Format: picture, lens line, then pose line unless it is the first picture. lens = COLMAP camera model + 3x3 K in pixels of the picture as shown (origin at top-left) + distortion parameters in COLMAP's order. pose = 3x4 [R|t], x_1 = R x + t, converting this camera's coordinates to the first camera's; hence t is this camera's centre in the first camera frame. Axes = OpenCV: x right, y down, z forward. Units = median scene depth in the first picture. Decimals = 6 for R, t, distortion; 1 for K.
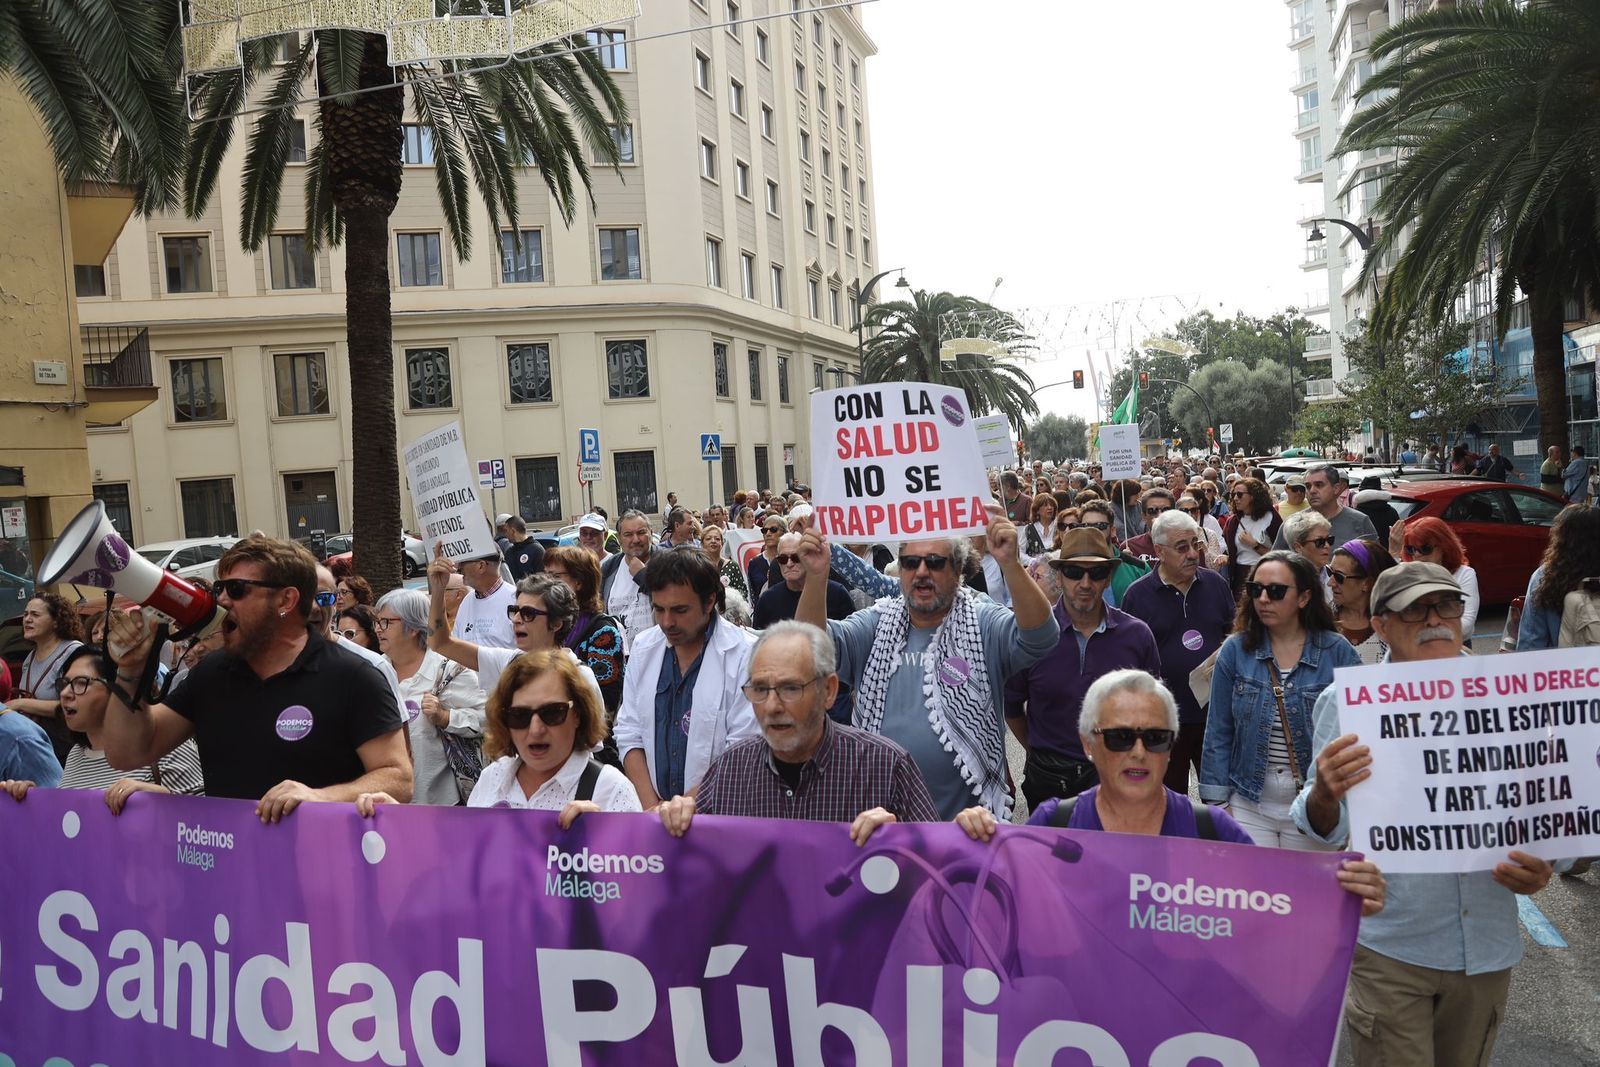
lens RADIAL K [[1075.7, 0, 795.7], [0, 1075.7, 548.9], [0, 0, 1]] dist [-0.135348, 0.074367]
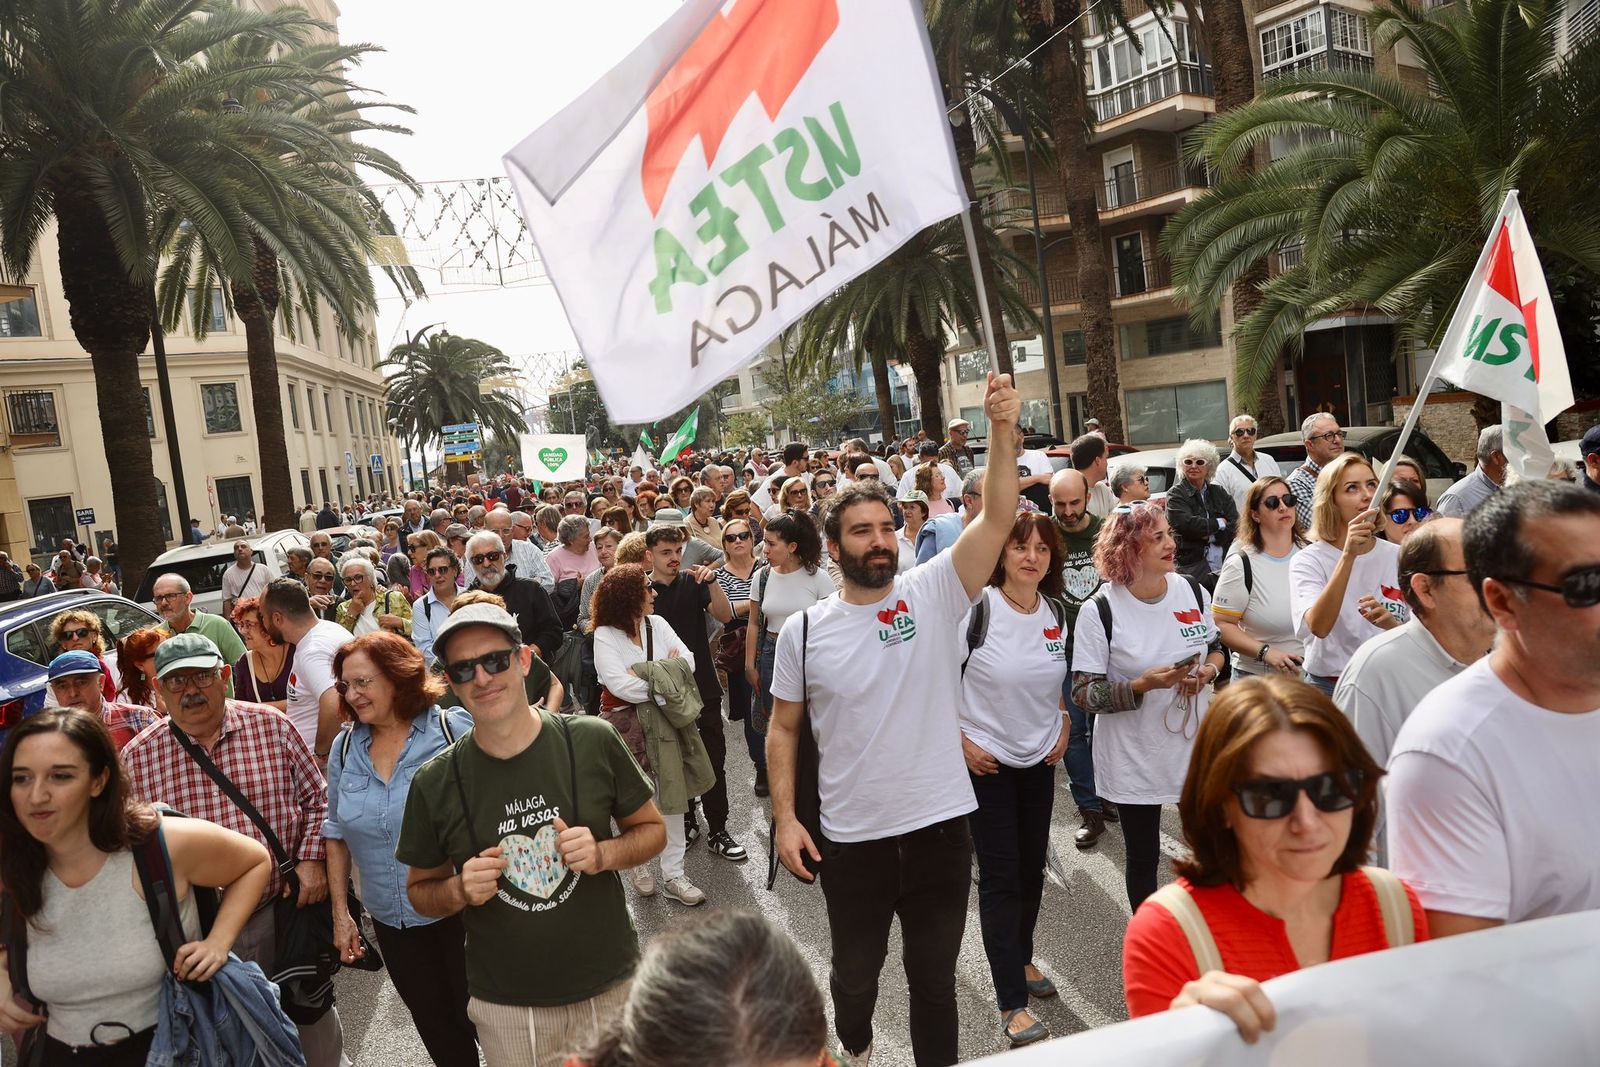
lens RADIAL K [[1076.9, 0, 798.8], [0, 1076.9, 542.8], [0, 0, 1]] dist [-0.127270, 0.072732]
pose [[0.854530, -0.084796, 0.512434, -0.174069], [0.095862, 0.995383, 0.004854, 0.028478], [-0.510480, 0.044975, 0.858713, -0.246989]]
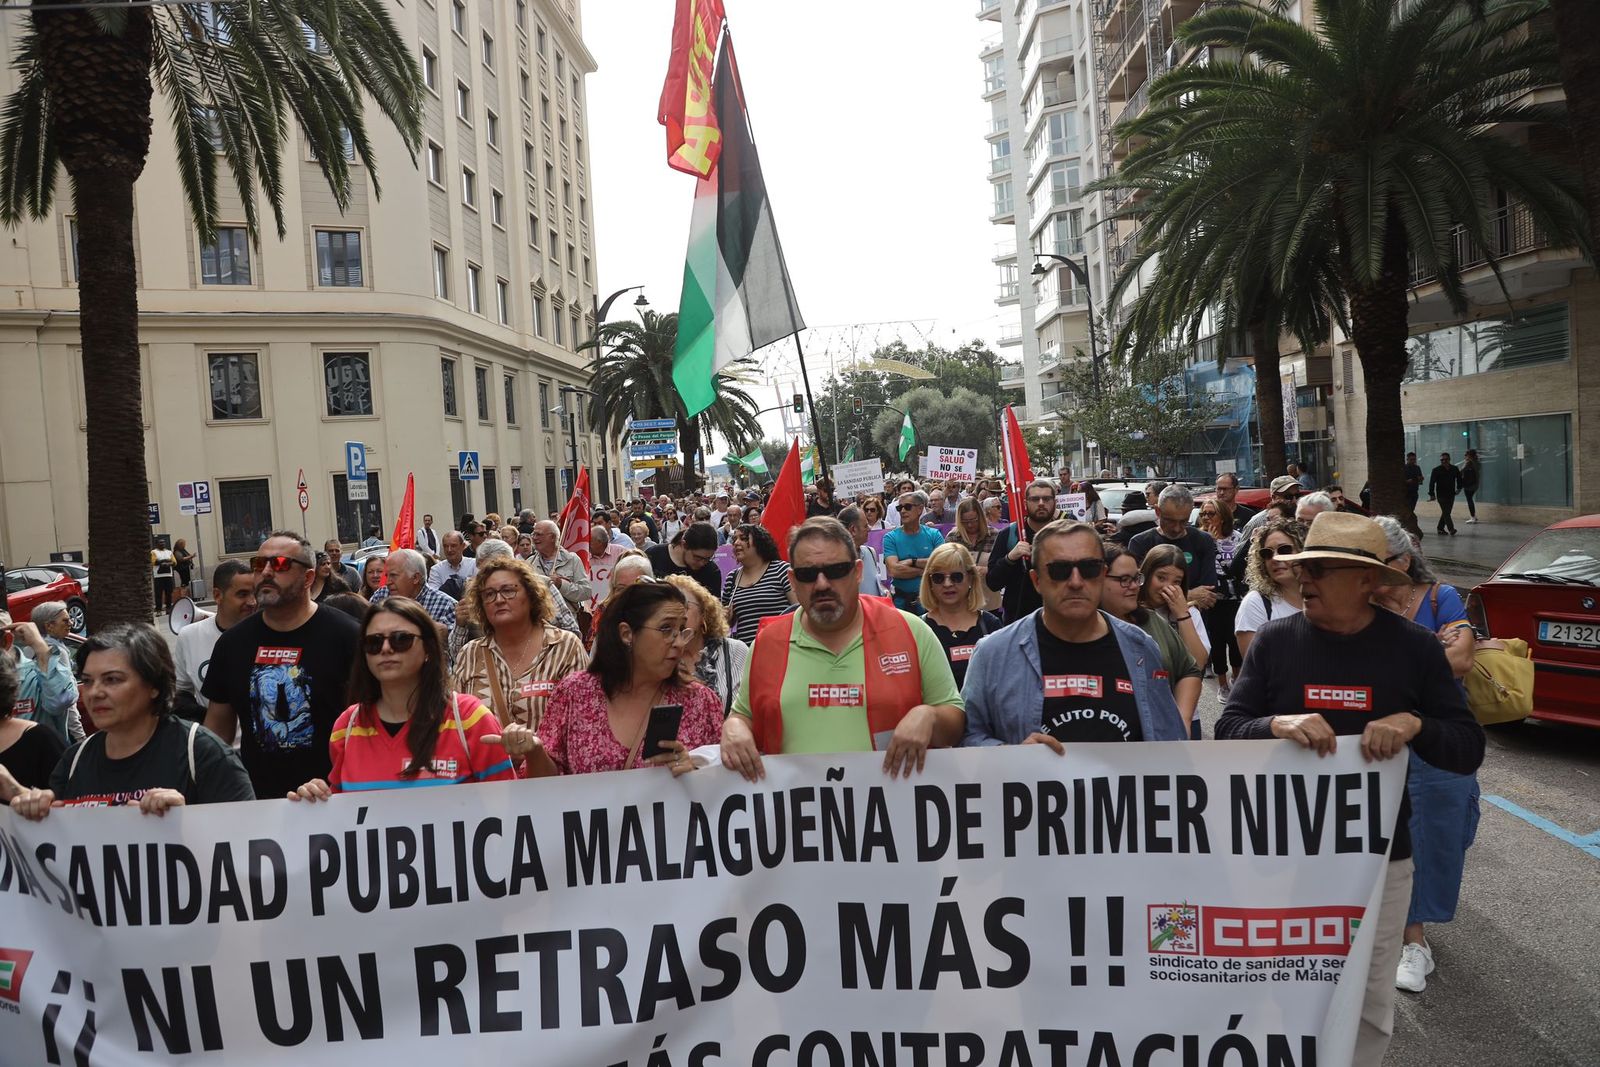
lens RADIAL K [[1076.9, 0, 798.8], [0, 1076.9, 542.8], [0, 0, 1]] dist [-0.127270, 0.072732]
pose [[0.958313, -0.015439, 0.285303, -0.037554], [0.024103, 0.999348, -0.026882, 0.001711], [-0.284702, 0.032638, 0.958060, 0.021842]]
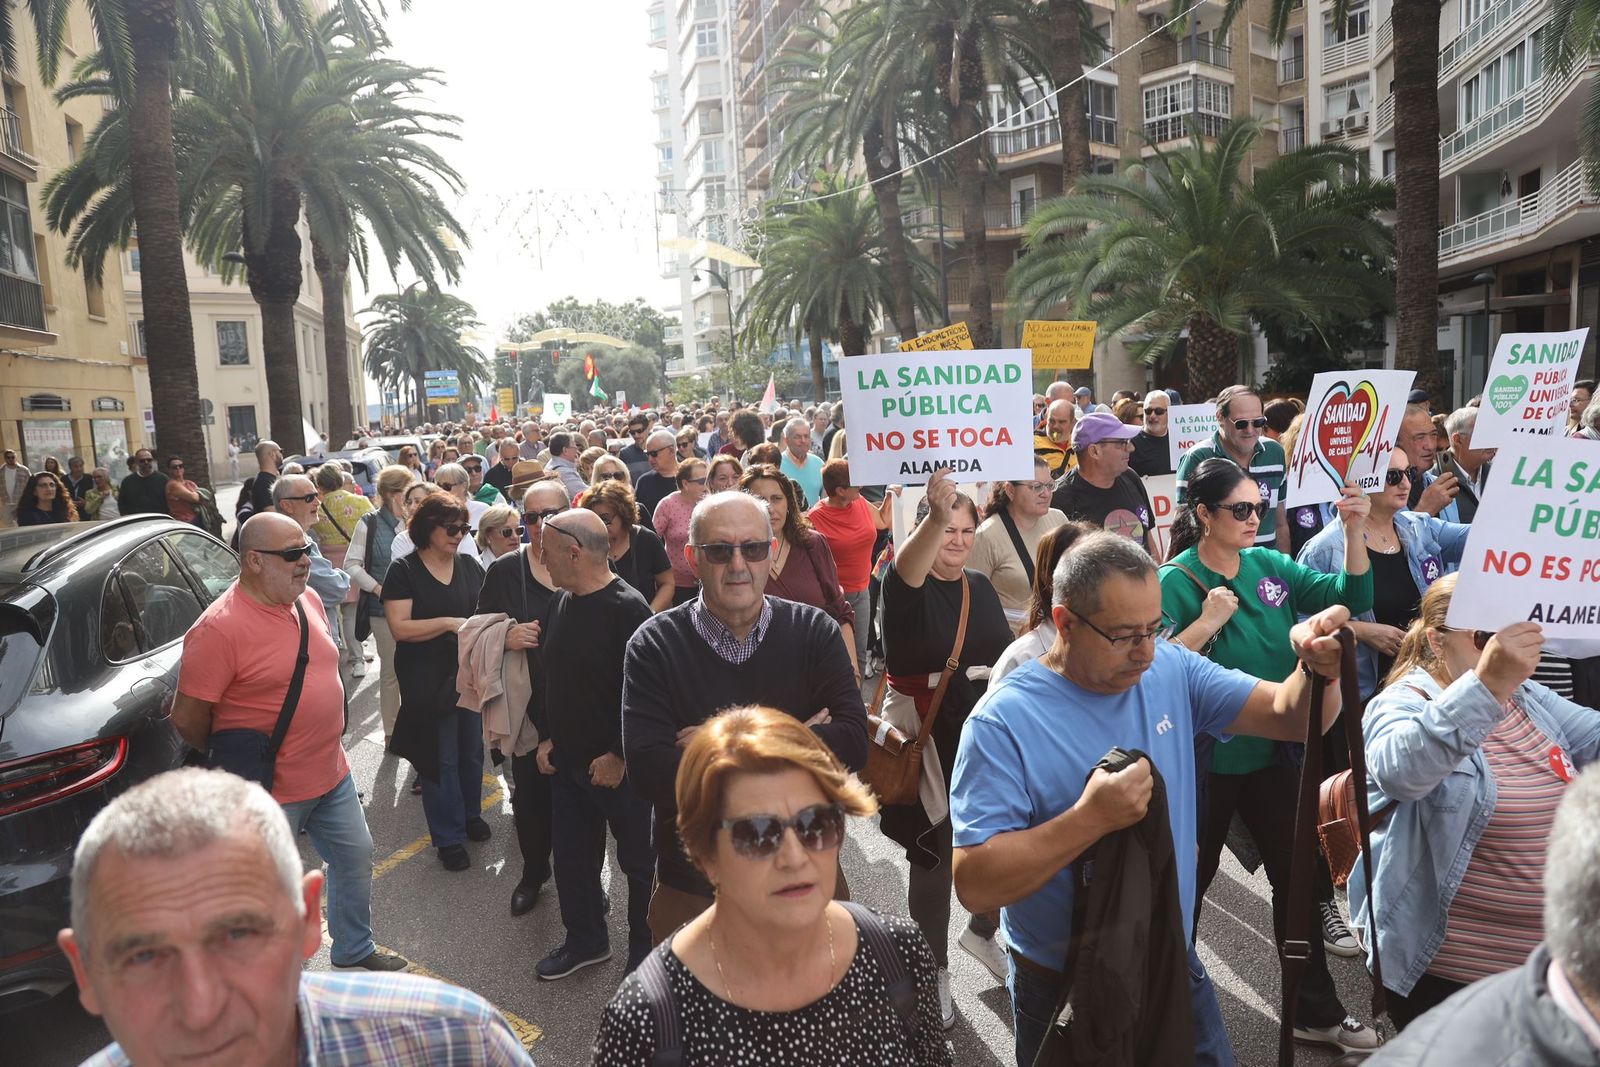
lens RADIAL K [[1081.4, 0, 798.7], [0, 1081.4, 541.2], [0, 0, 1]] dist [-0.123336, 0.070545]
pose [[0.819928, -0.053062, 0.570002, -0.272380], [0.039978, 0.998571, 0.035451, 0.048163], [-0.571069, -0.006279, 0.820878, -0.380300]]
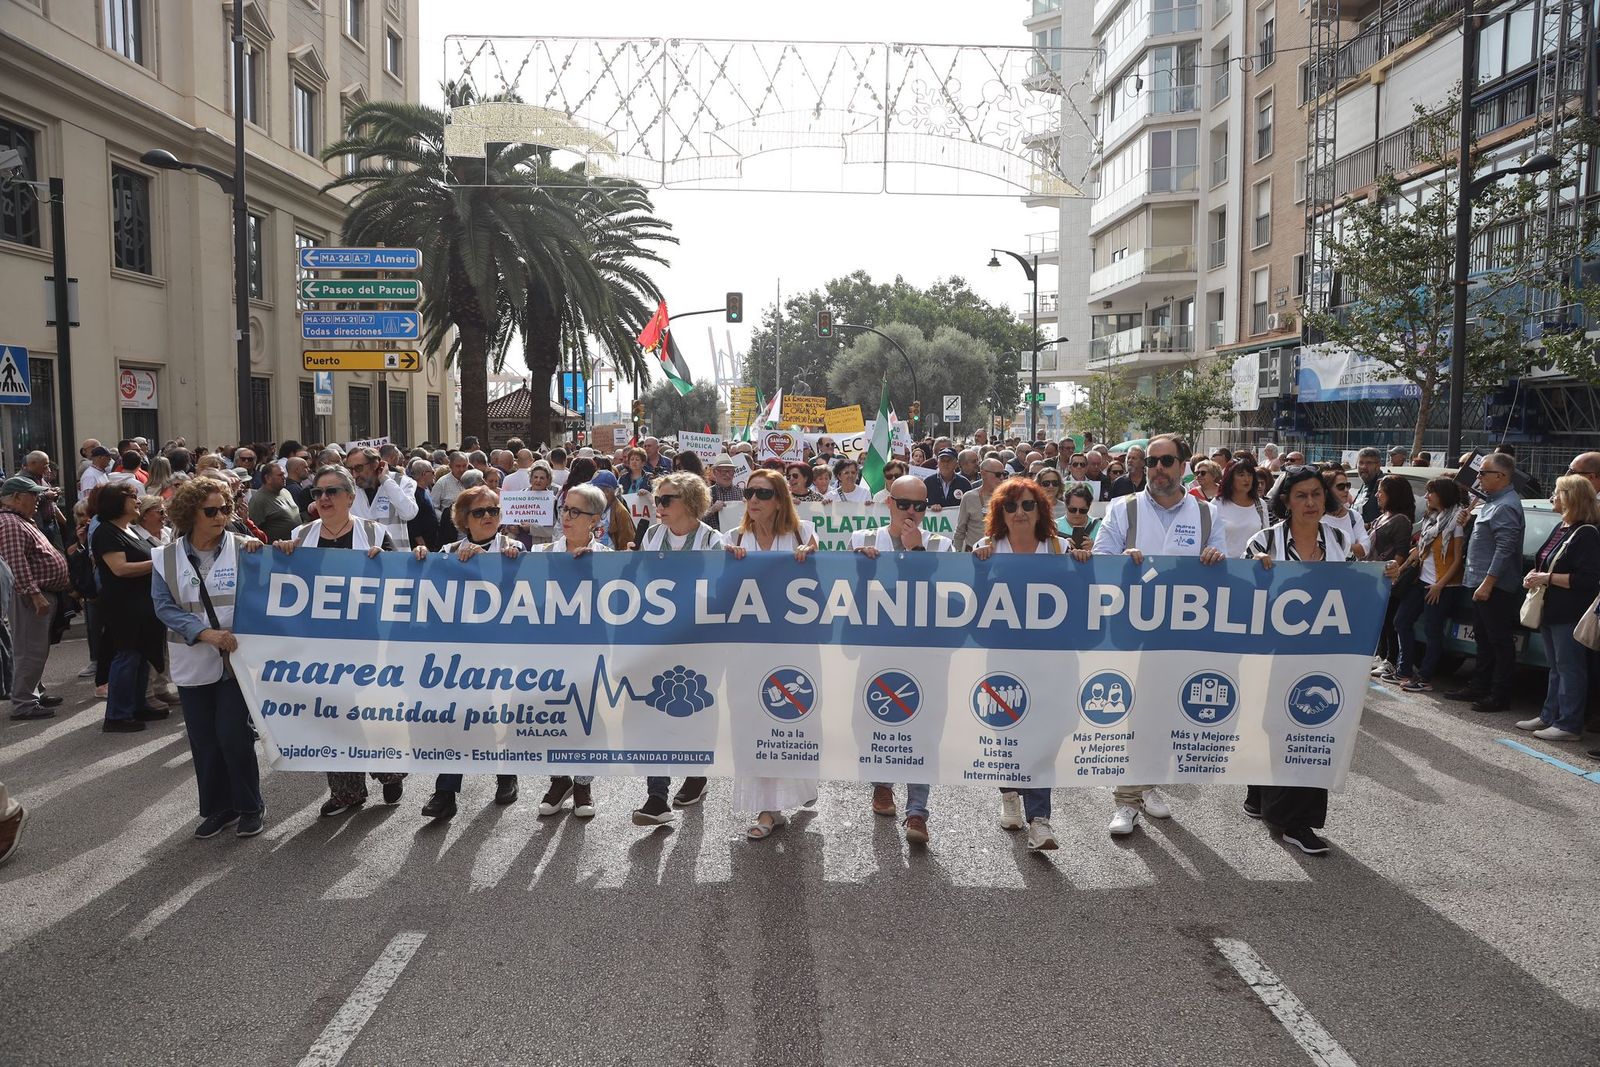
lens RADIAL K [[1081.4, 0, 798.7], [0, 1081.4, 541.2], [0, 0, 1]] dist [-0.123336, 0.070545]
pose [[0.935077, 0.034081, 0.352803, 0.103889], [-0.040684, 0.999108, 0.011315, -0.038137], [-0.352103, -0.024934, 0.935629, 0.491928]]
